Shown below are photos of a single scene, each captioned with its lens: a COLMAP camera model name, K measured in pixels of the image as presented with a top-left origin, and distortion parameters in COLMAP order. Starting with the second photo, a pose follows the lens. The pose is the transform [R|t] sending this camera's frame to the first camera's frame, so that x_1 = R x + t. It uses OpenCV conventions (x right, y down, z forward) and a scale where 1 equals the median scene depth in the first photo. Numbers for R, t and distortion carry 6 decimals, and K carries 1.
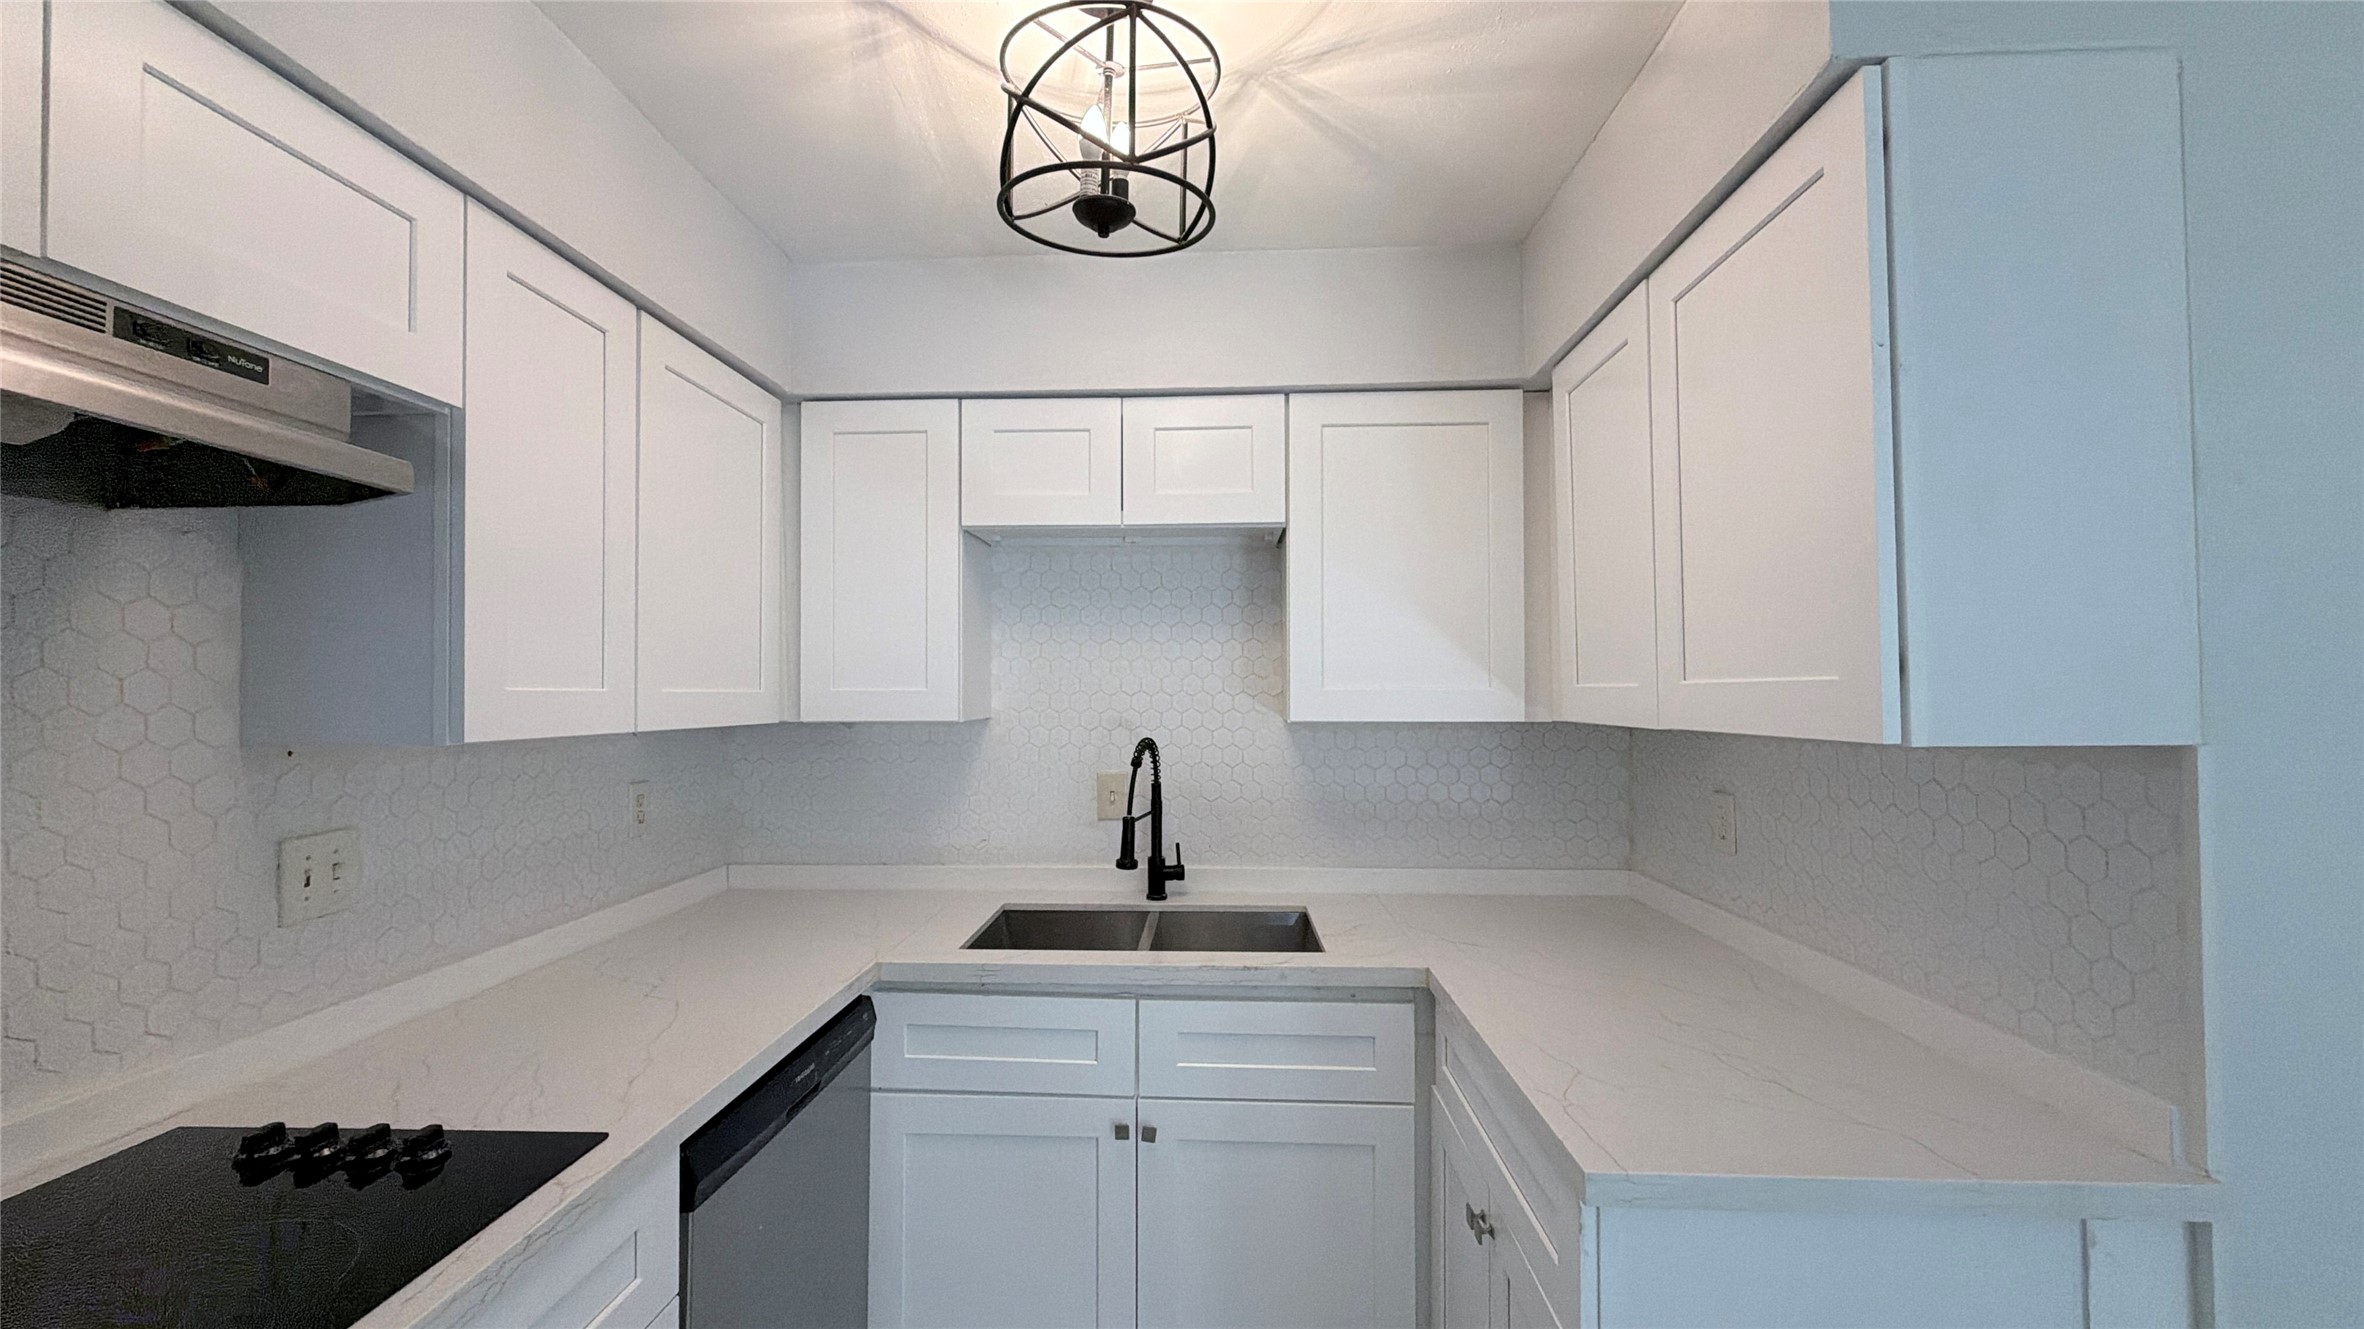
lens RADIAL K [[946.5, 0, 1180.6], [0, 946.5, 671.2], [0, 0, 1]] dist [-0.001483, -0.000150]
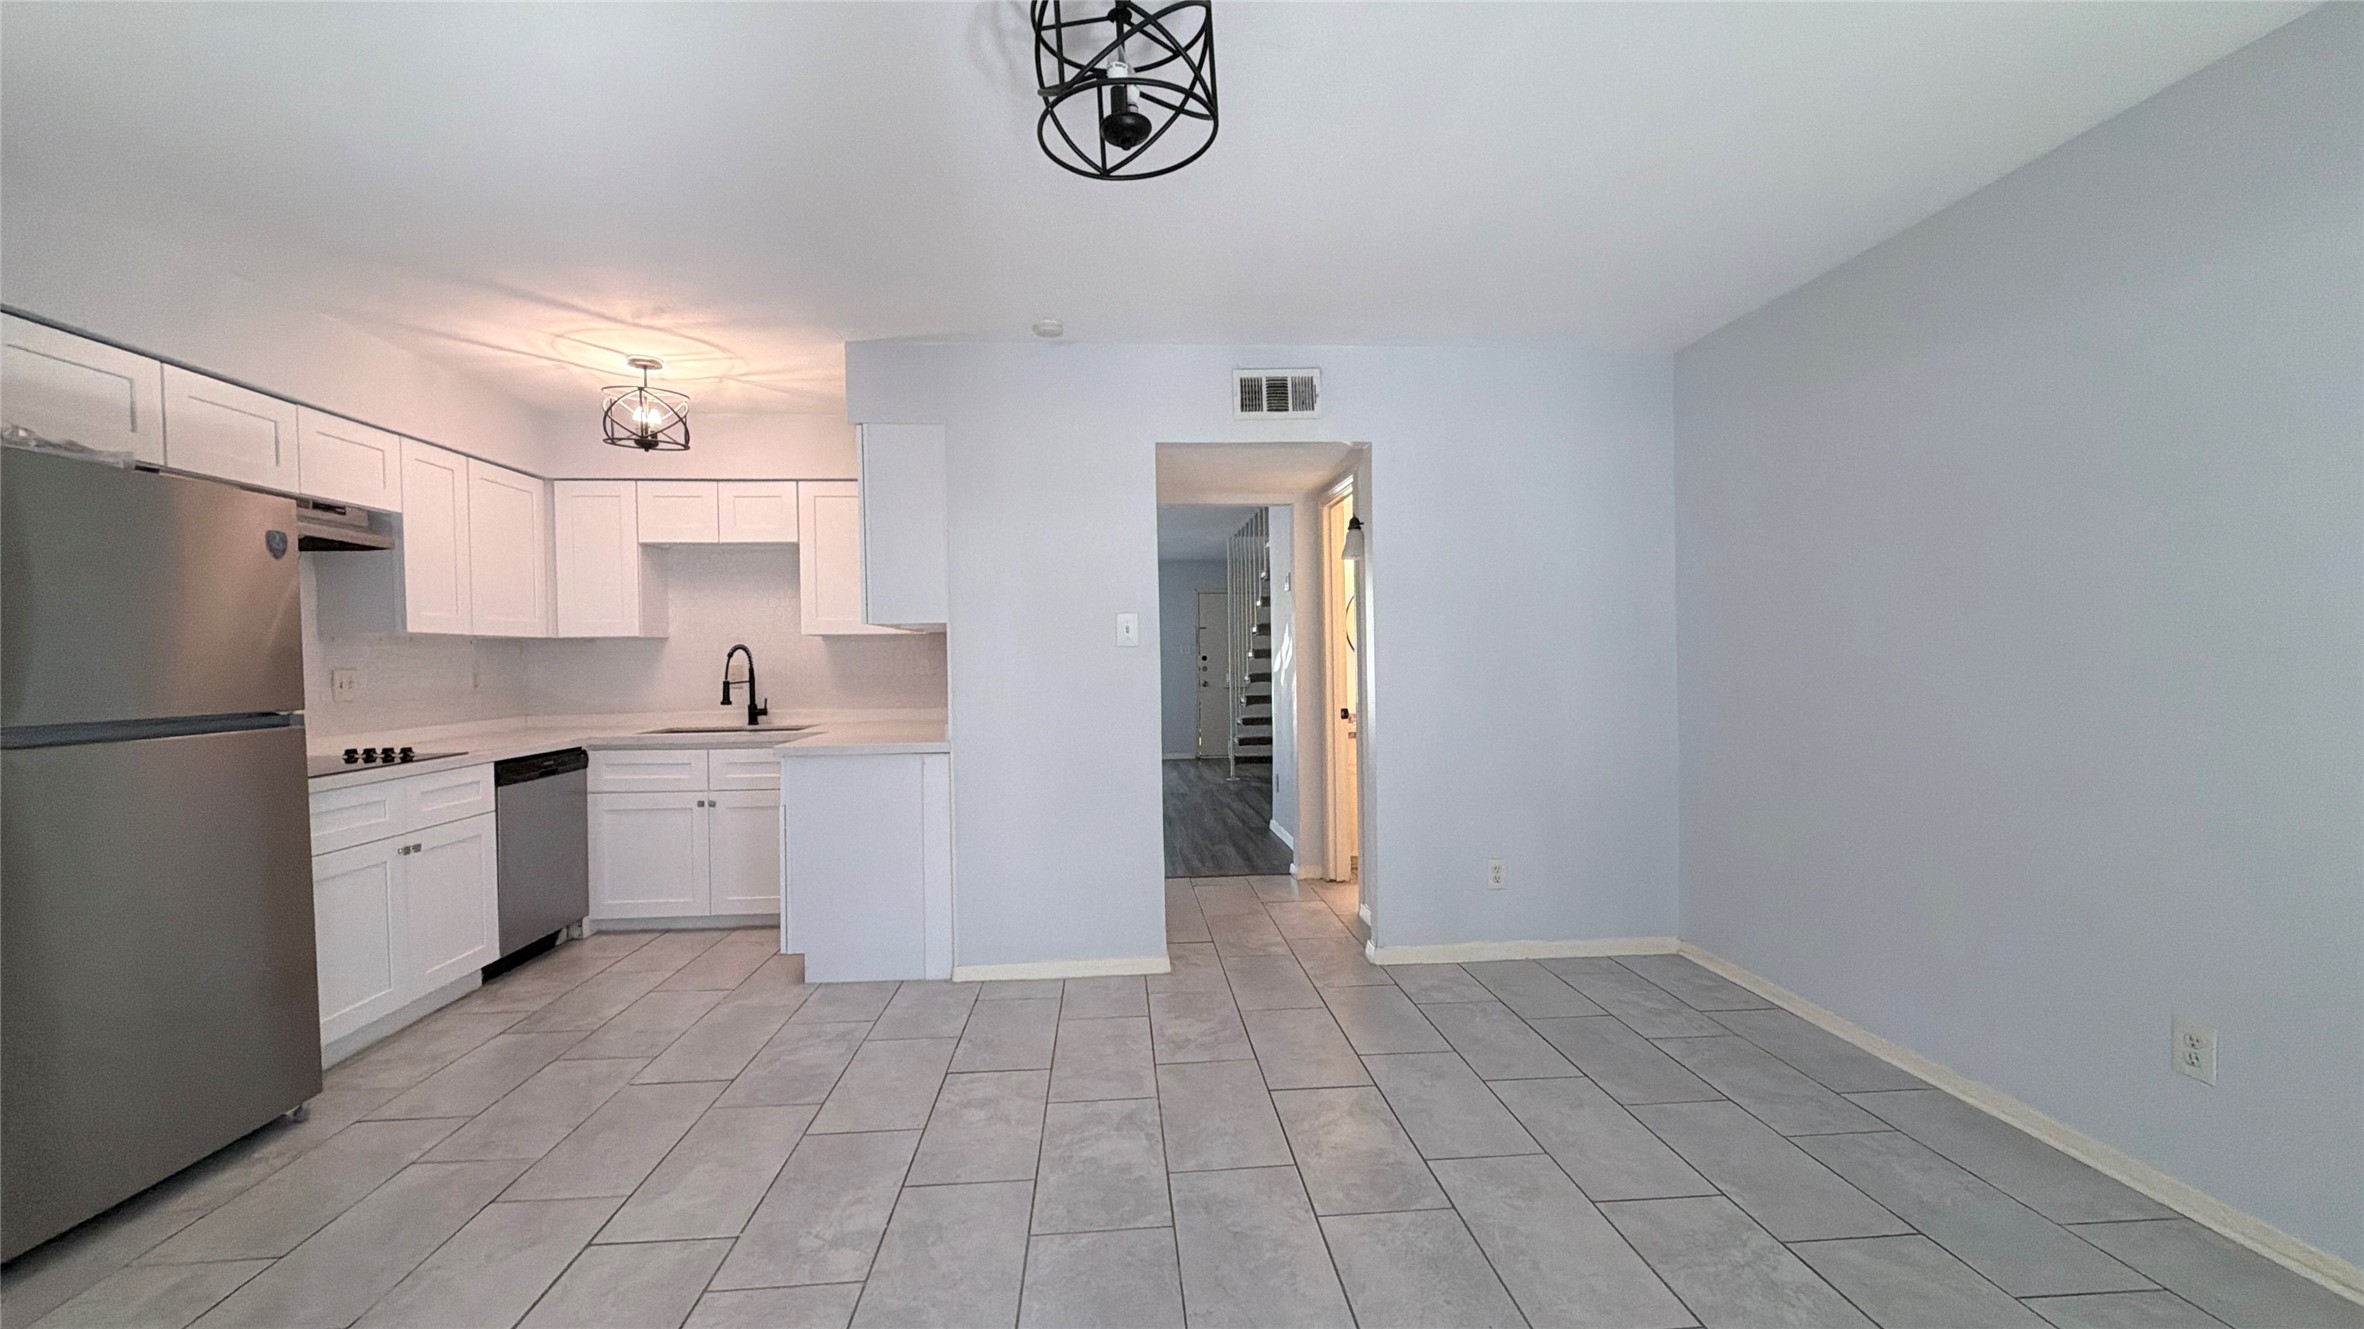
lens RADIAL K [[941.6, 0, 1182.0], [0, 941.6, 664.5], [0, 0, 1]] dist [0.000079, 0.000109]
pose [[0.991714, -0.015570, 0.127520, 0.700381], [0.011789, 0.999470, 0.030346, 0.066649], [-0.127925, -0.028591, 0.991372, -1.241363]]
